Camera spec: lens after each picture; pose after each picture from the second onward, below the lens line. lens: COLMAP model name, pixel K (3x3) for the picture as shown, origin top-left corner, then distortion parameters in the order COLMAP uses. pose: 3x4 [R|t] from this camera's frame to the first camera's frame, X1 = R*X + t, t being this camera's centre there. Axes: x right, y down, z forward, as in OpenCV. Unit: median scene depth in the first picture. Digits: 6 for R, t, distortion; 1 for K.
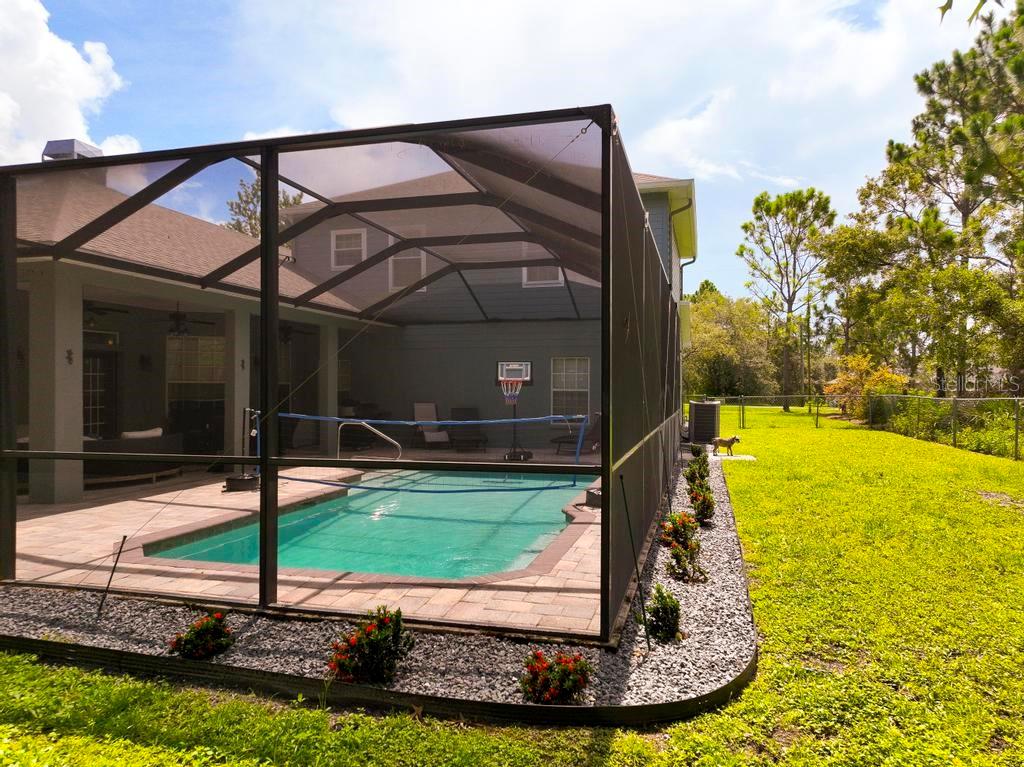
lens RADIAL K [[721.4, 0, 512.0], [0, 721.4, 383.5], [0, 0, 1]] dist [0.003532, 0.009140]
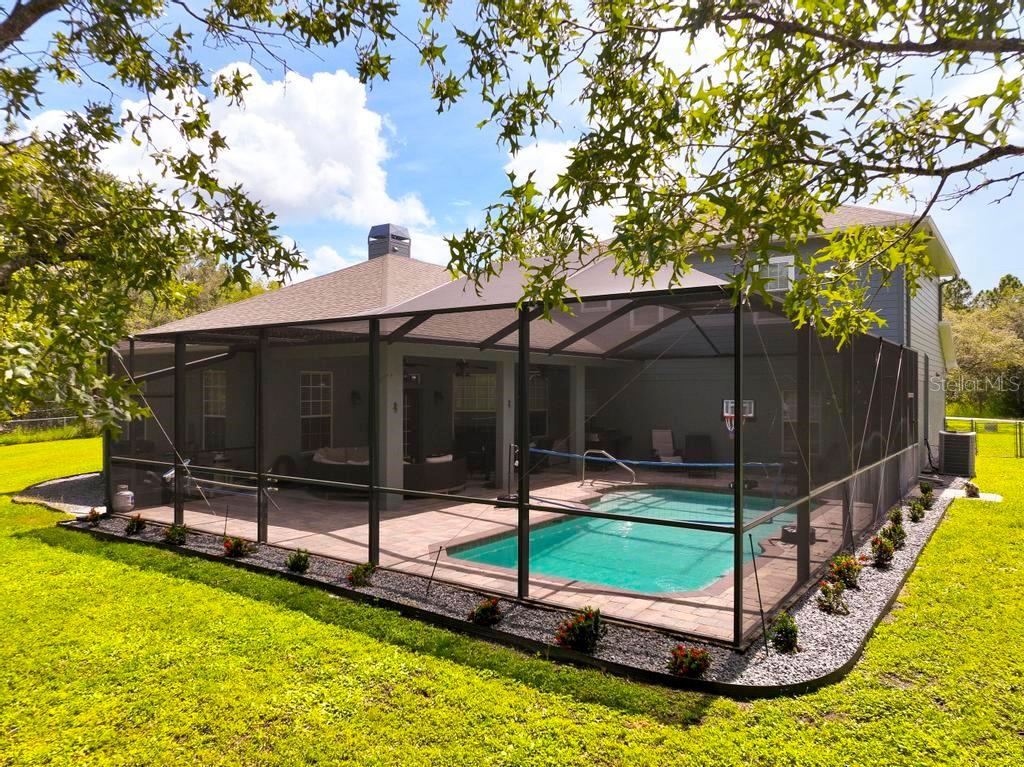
lens RADIAL K [[721.4, 0, 512.0], [0, 721.4, 383.5], [0, 0, 1]] dist [0.003532, 0.009140]
pose [[0.937737, 0.000192, -0.347346, 0.196696], [-0.001020, 0.999997, -0.002200, -0.165440], [0.347345, 0.002418, 0.937734, -0.512580]]
